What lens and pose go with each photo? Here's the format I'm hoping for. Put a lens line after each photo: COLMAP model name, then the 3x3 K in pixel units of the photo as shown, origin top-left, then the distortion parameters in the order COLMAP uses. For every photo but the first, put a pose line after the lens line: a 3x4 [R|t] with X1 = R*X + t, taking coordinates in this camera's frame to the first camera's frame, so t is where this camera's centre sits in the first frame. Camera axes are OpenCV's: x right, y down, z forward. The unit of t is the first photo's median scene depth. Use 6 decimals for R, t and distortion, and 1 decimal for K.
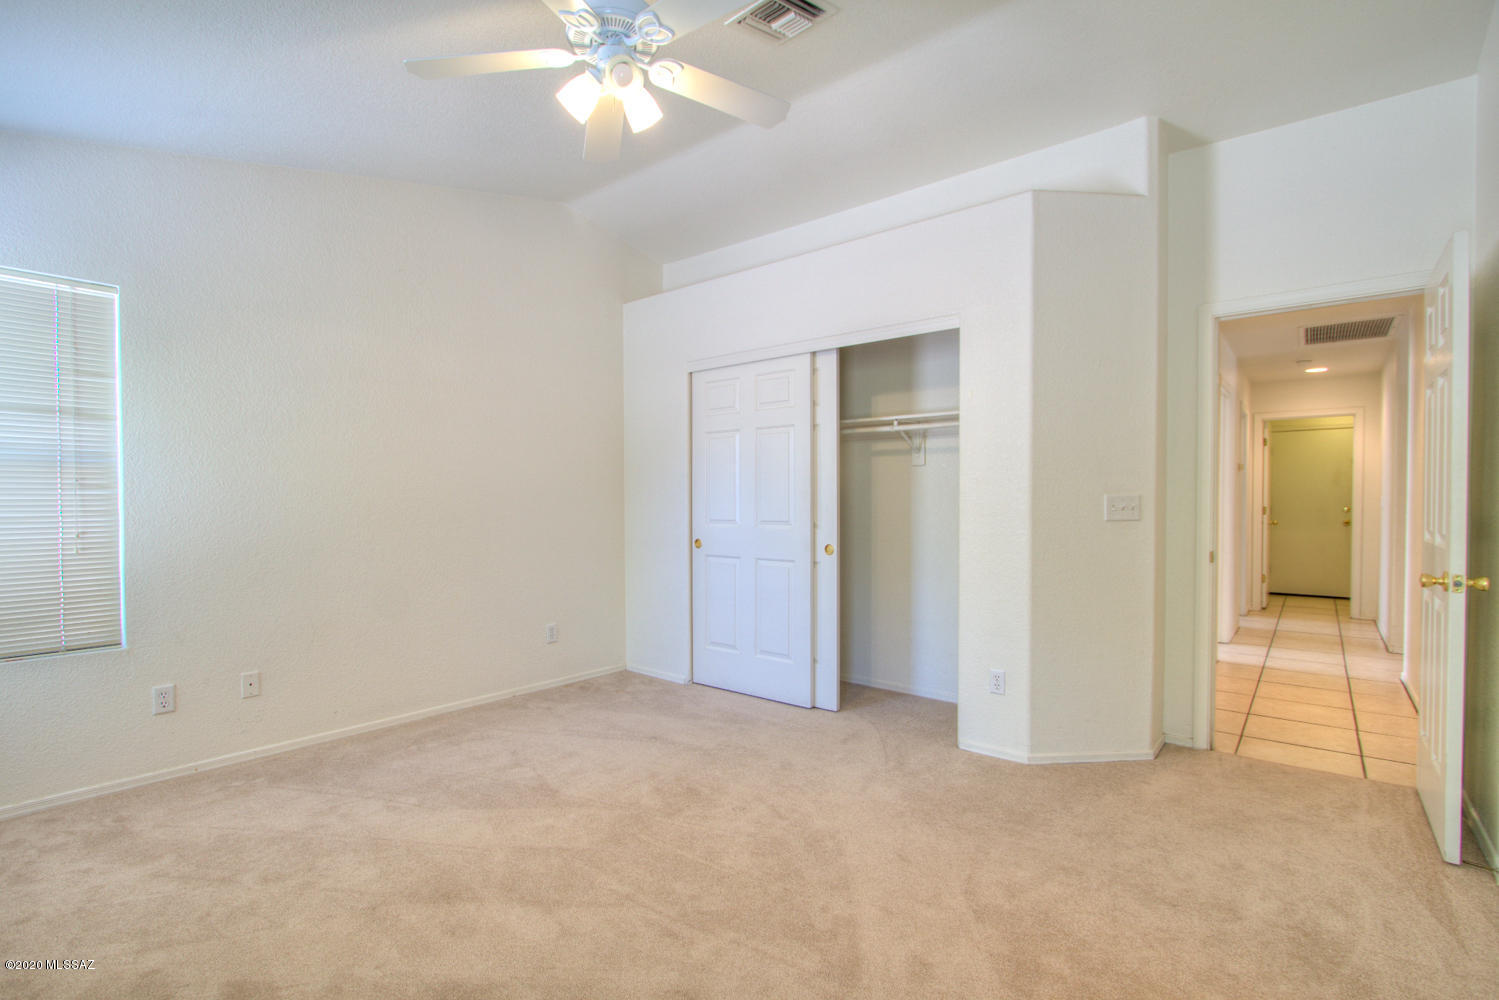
lens RADIAL K [[687.6, 0, 742.0], [0, 687.6, 511.8], [0, 0, 1]] dist [-0.018986, 0.003068]
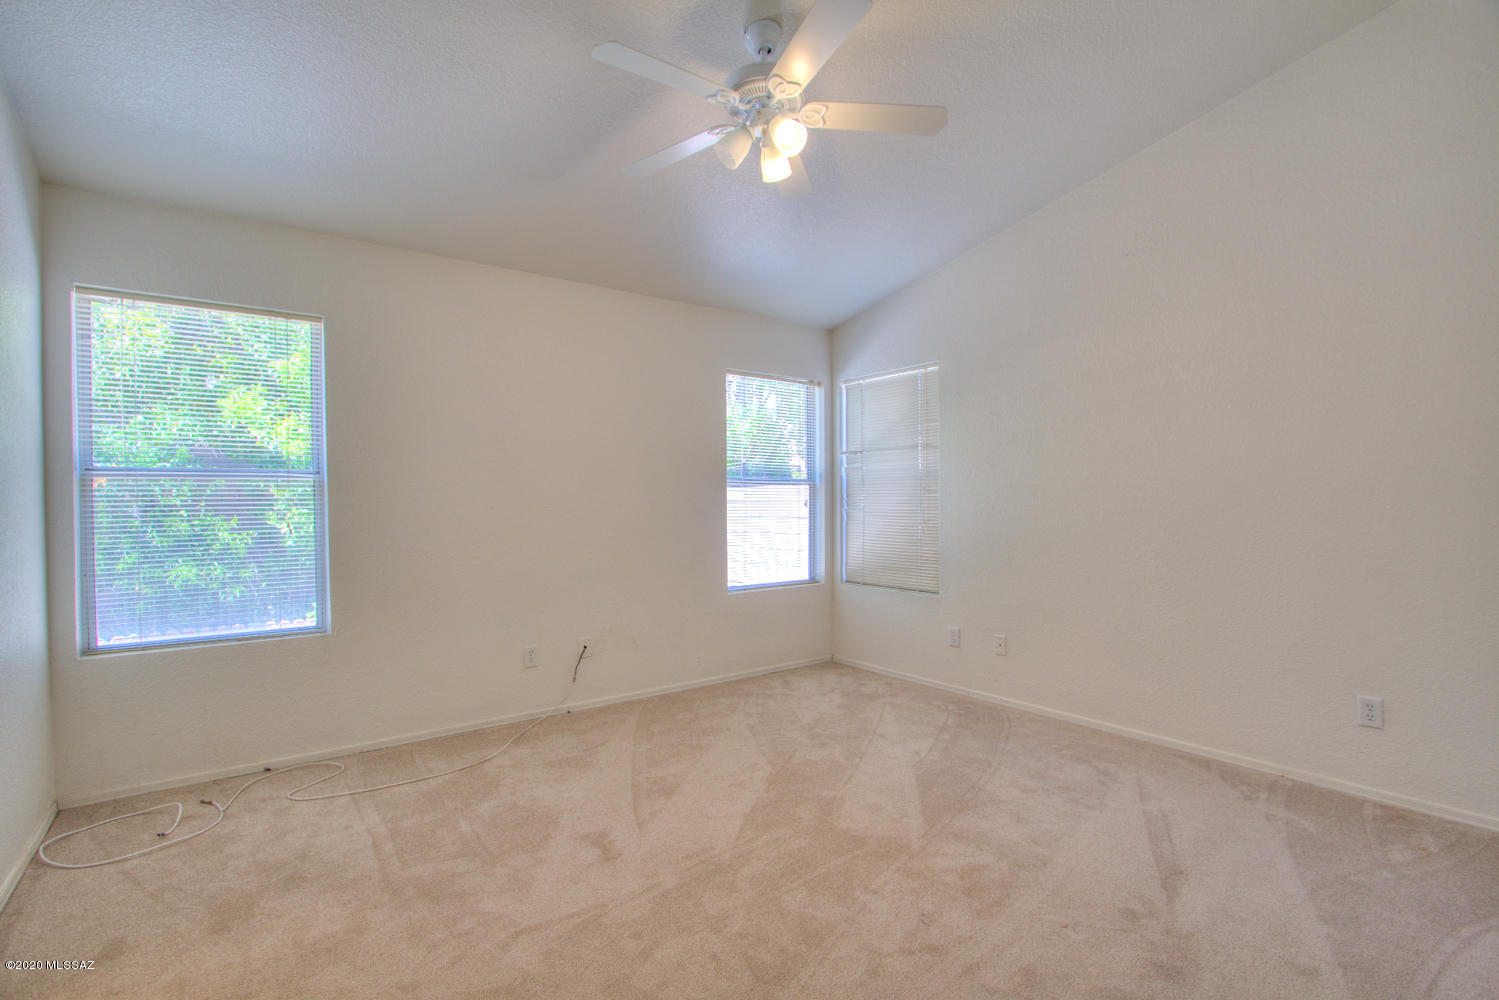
lens RADIAL K [[687.6, 0, 750.1], [0, 687.6, 498.4], [0, 0, 1]] dist [-0.018986, 0.003068]
pose [[-0.217124, -0.009251, -0.976100, 0.611609], [-0.019098, 0.999804, -0.005227, -0.004970], [0.975957, 0.017507, -0.217258, 0.790301]]
